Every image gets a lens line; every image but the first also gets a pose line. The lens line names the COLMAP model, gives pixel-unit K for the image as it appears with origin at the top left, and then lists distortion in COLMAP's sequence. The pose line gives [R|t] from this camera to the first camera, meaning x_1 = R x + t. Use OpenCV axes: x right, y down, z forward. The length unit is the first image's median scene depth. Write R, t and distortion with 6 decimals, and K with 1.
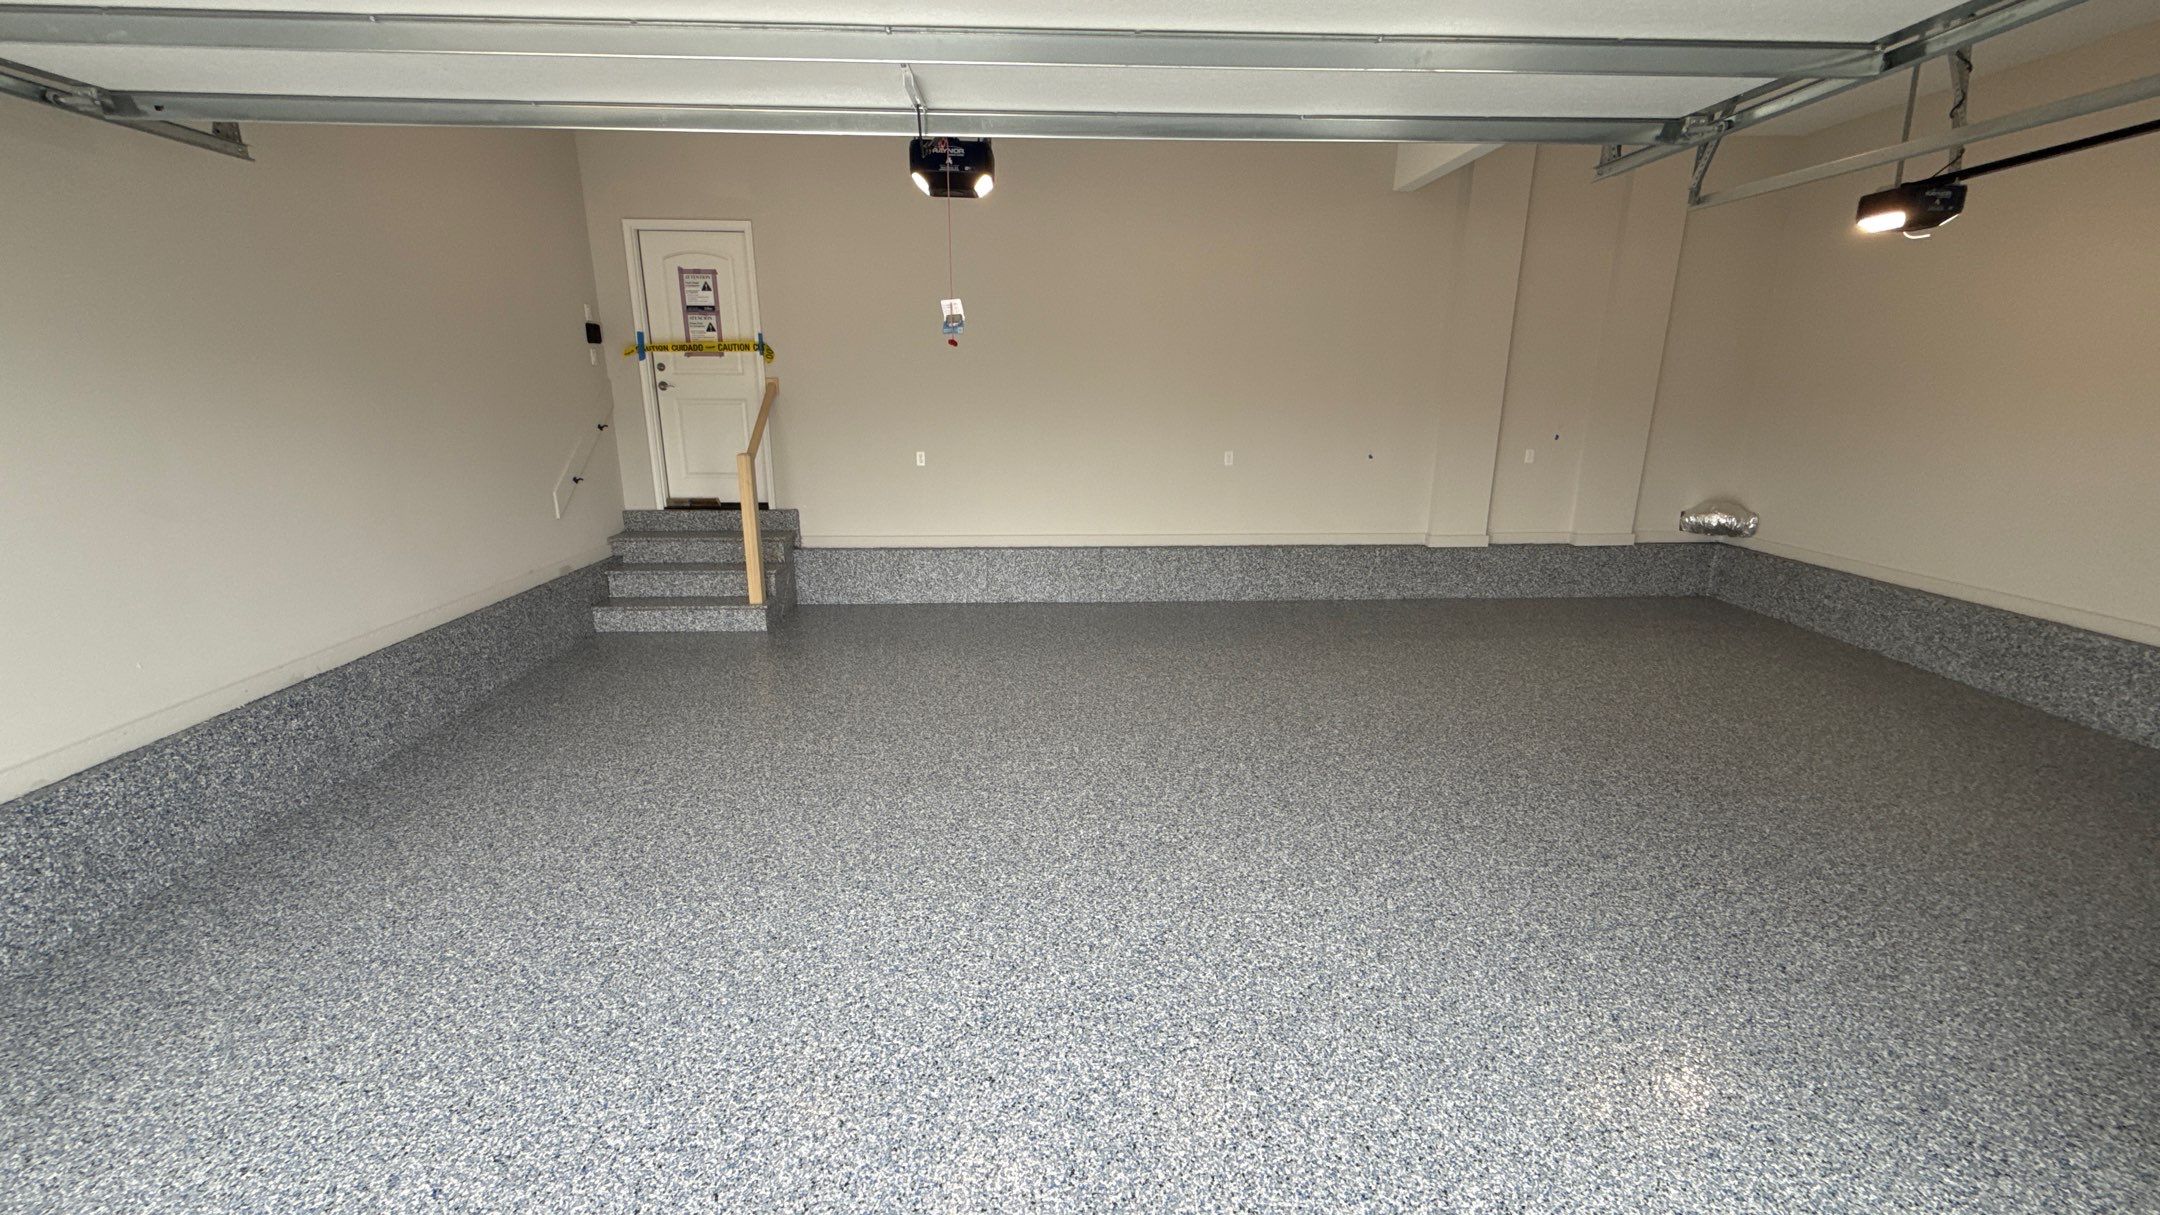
lens RADIAL K [[856.0, 0, 1080.2], [0, 856.0, 611.9], [0, 0, 1]] dist [-0.000299, -0.000379]
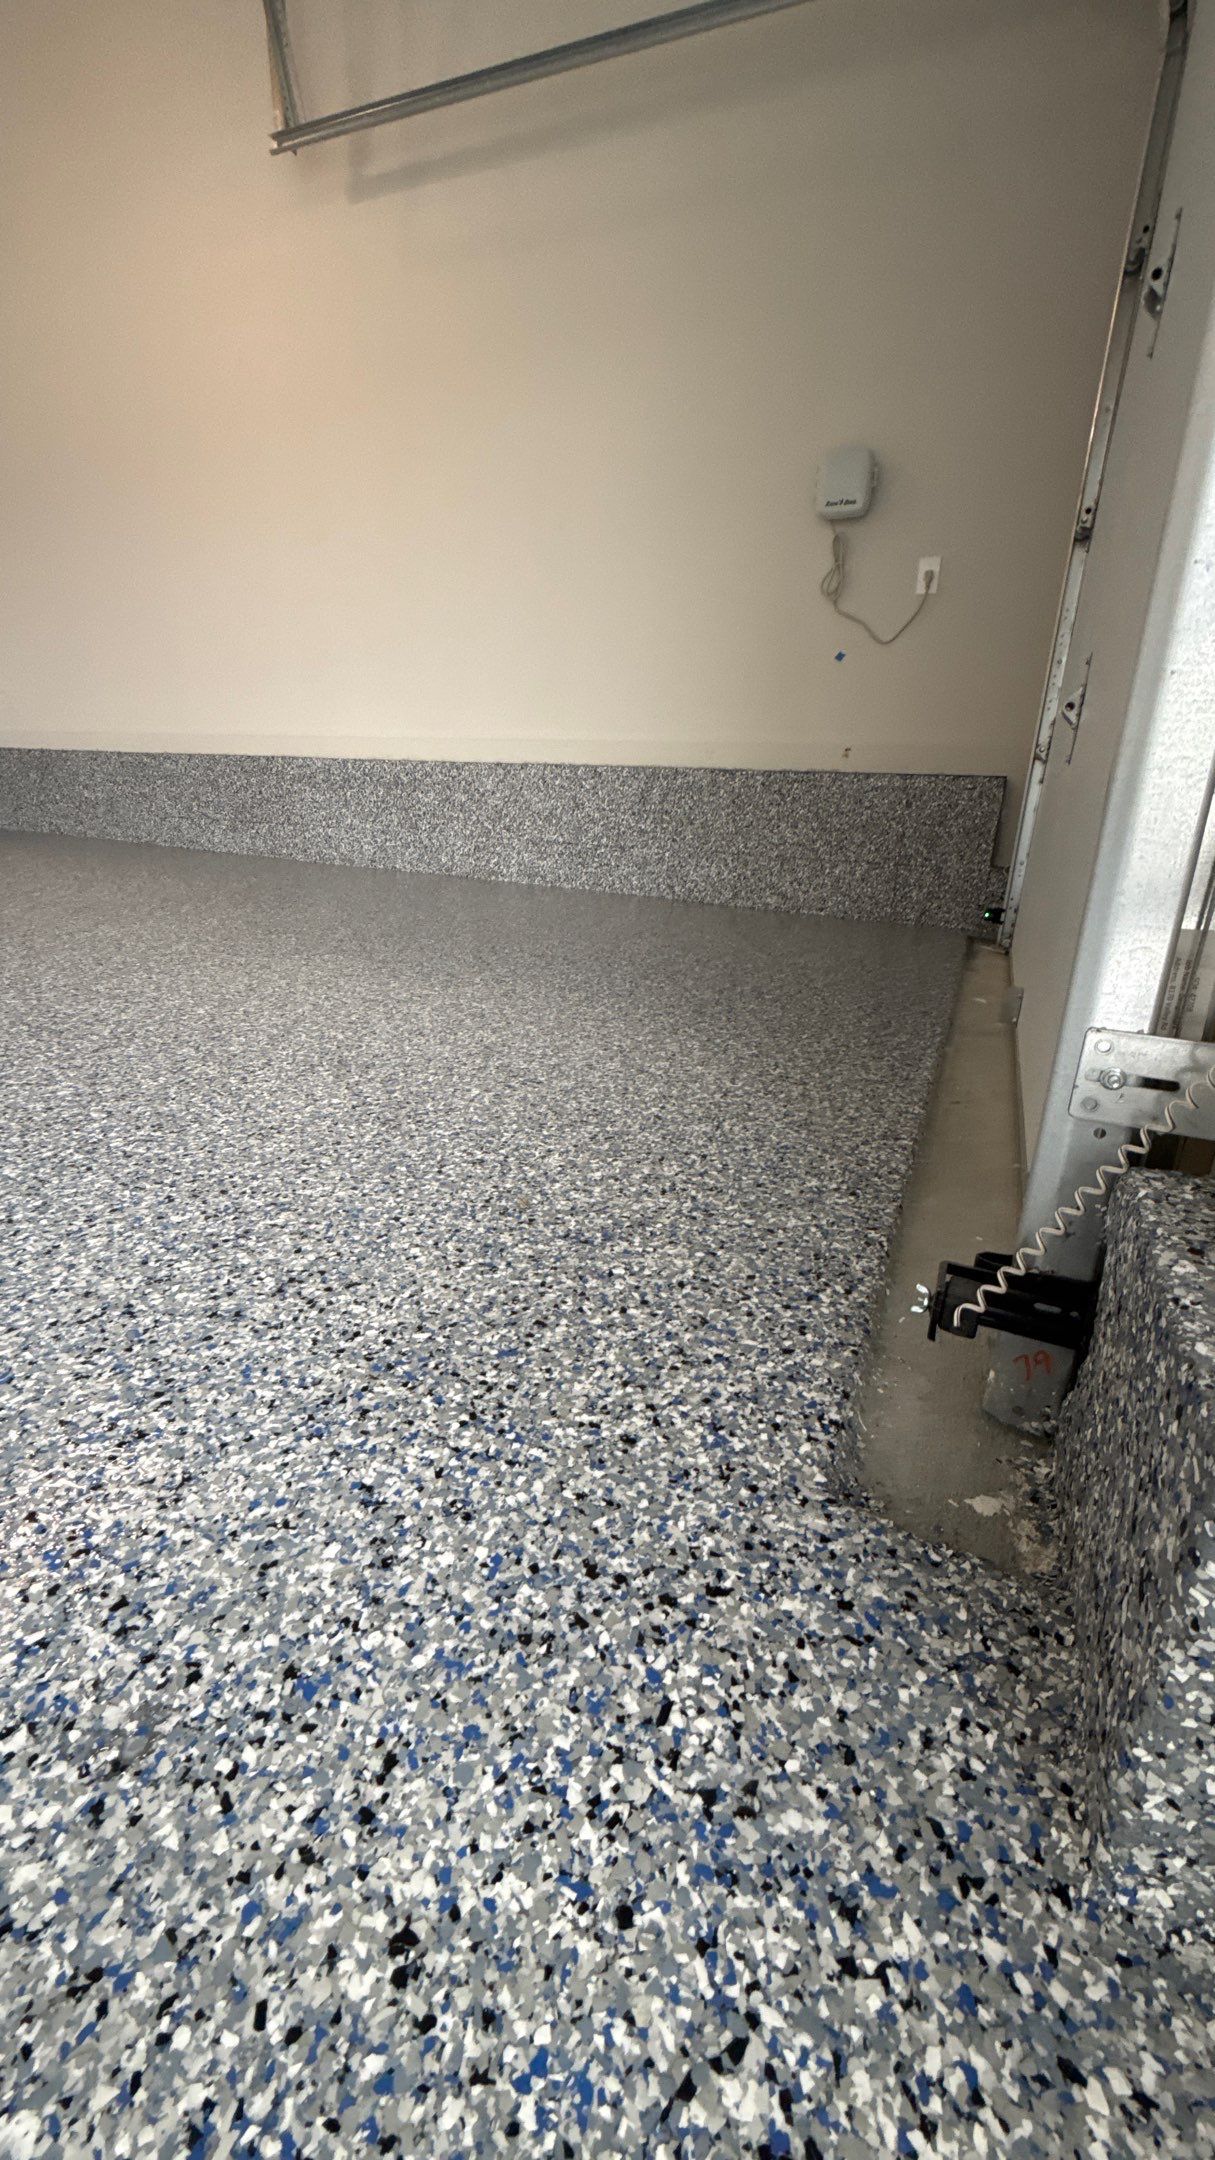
lens RADIAL K [[856.0, 0, 606.2], [0, 856.0, 1082.8], [0, 0, 1]] dist [-0.000299, -0.000379]
pose [[0.439191, -0.274372, 0.855472, 0.352398], [0.196137, 0.958536, 0.206732, 0.168261], [-0.876722, 0.076994, 0.474794, 0.251787]]
